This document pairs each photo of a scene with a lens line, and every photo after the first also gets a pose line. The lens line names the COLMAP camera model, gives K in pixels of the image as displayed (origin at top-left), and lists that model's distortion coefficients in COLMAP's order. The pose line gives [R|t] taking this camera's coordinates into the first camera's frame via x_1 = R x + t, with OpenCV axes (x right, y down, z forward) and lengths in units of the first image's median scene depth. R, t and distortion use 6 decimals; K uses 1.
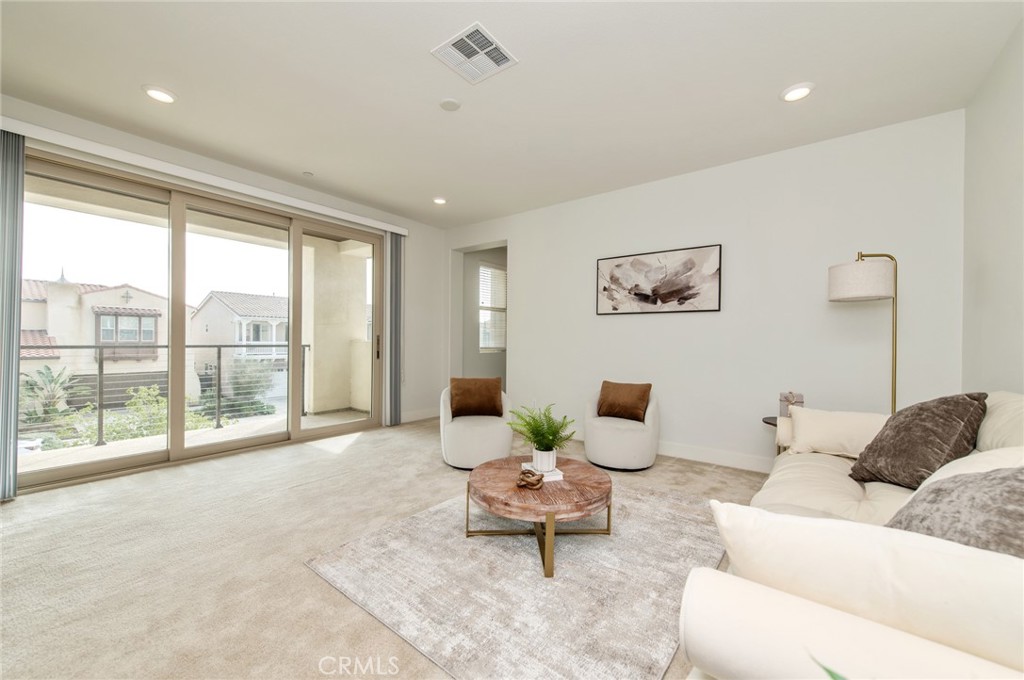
lens RADIAL K [[402.3, 0, 514.3], [0, 402.3, 343.3], [0, 0, 1]] dist [0.014767, -0.003689]
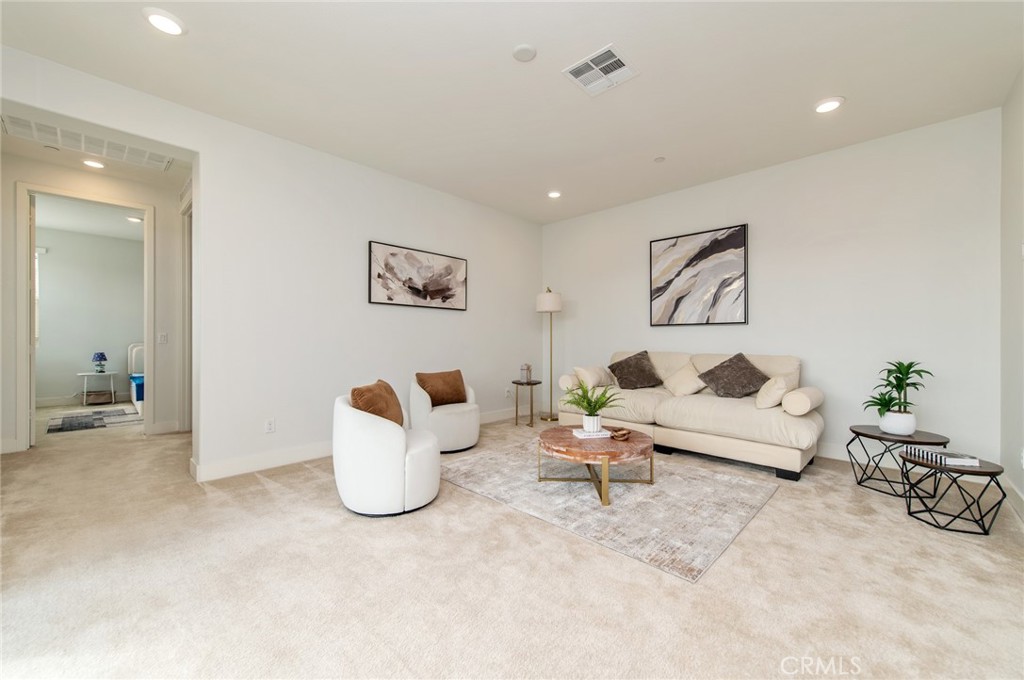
lens RADIAL K [[402.3, 0, 514.2], [0, 402.3, 340.0], [0, 0, 1]] dist [0.014767, -0.003689]
pose [[0.103750, -0.007459, 0.994575, -0.694524], [0.004055, 0.999967, 0.007077, 0.006356], [-0.994595, 0.003299, 0.103777, 0.635331]]
